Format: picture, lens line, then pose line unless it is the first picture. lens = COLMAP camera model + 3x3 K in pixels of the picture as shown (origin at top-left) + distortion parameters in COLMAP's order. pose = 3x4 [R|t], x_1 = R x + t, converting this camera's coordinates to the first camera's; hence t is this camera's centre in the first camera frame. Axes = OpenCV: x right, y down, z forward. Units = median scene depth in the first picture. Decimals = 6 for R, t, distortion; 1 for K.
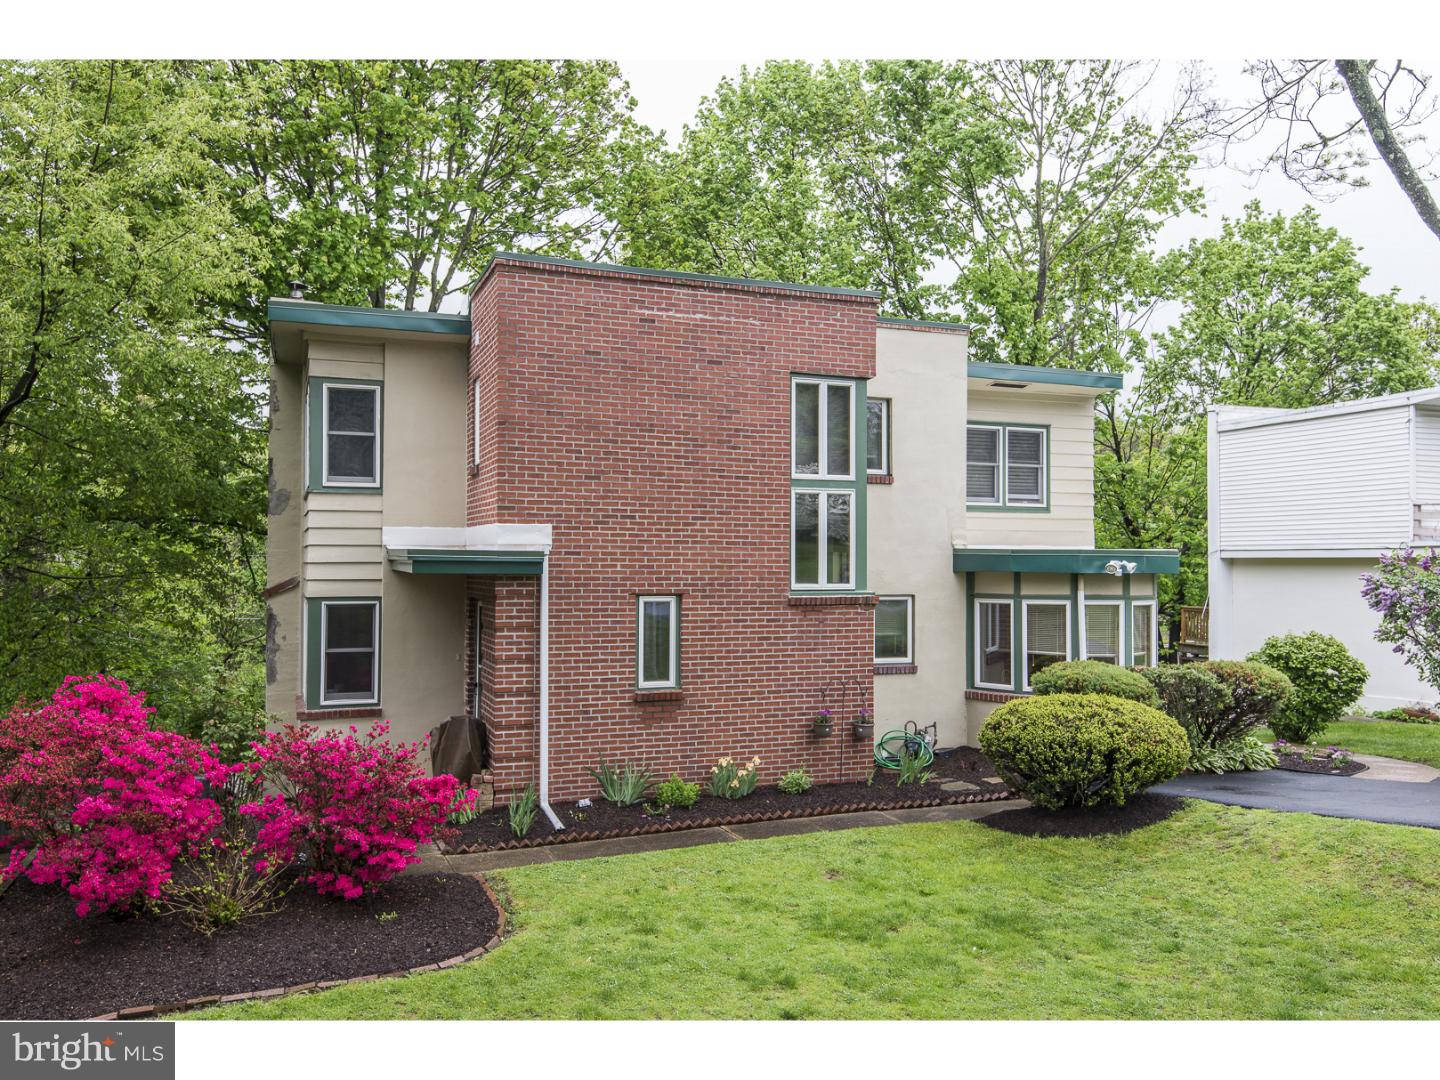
lens RADIAL K [[1138.0, 0, 721.3], [0, 1138.0, 541.6], [0, 0, 1]] dist [0.017419, -0.000481]
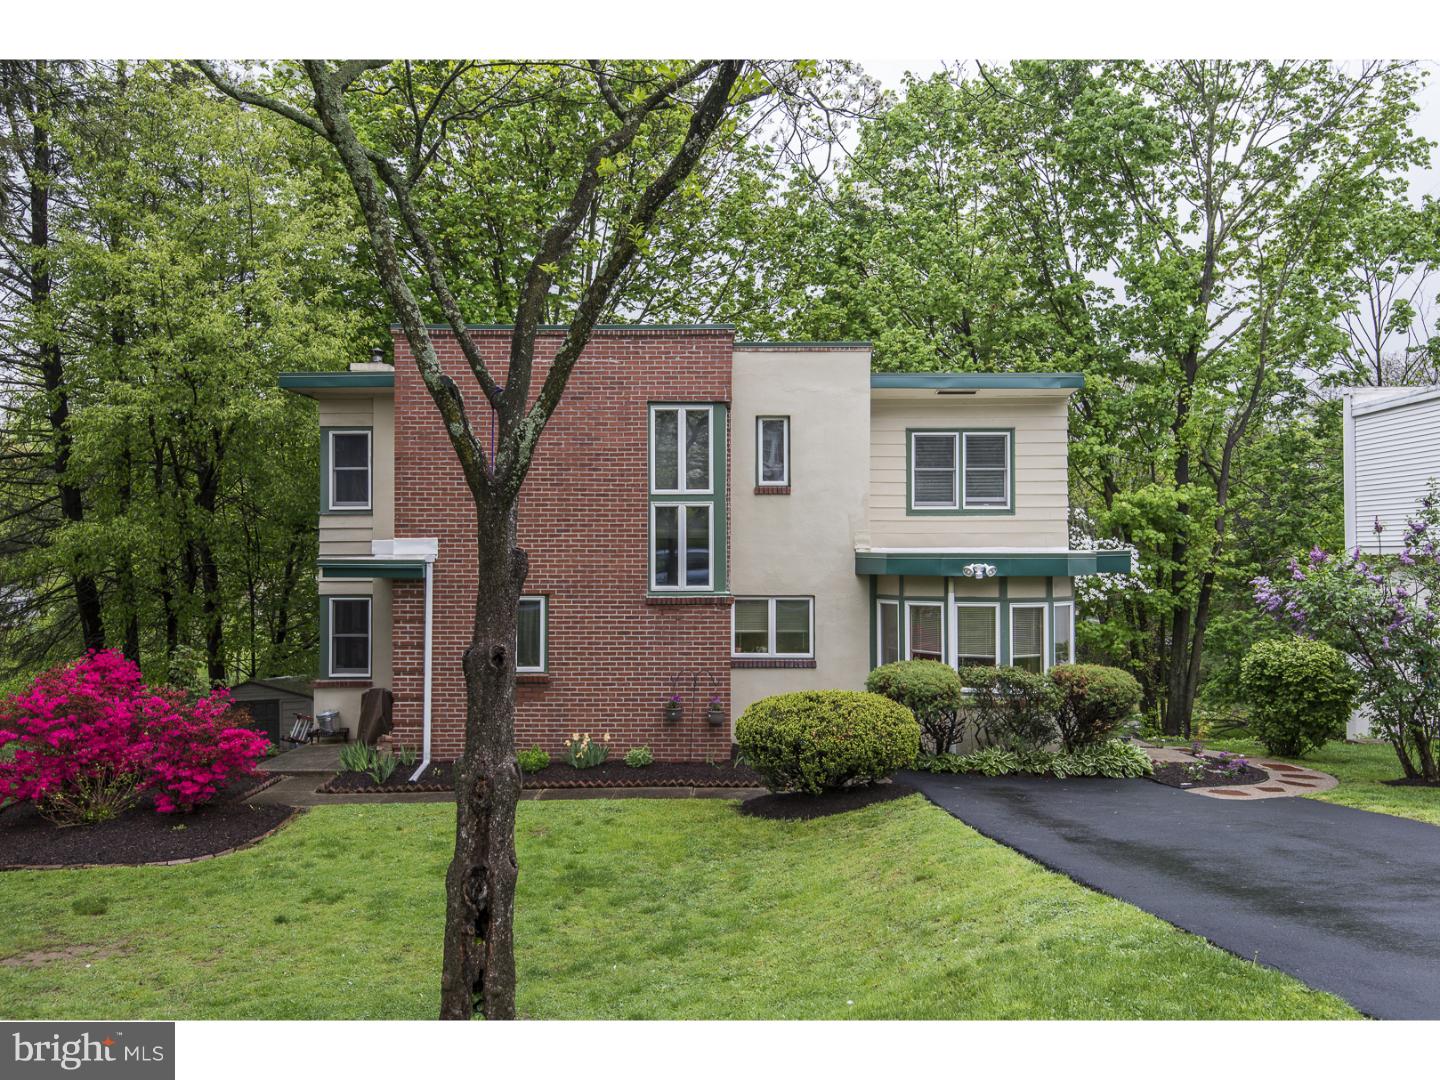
lens RADIAL K [[1078.1, 0, 718.1], [0, 1078.1, 542.8], [0, 0, 1]] dist [0.023695, -0.005059]
pose [[0.928789, -0.010874, -0.370449, 0.520096], [0.012974, 0.999911, 0.003177, -0.008797], [0.370381, -0.007757, 0.928848, 0.013669]]
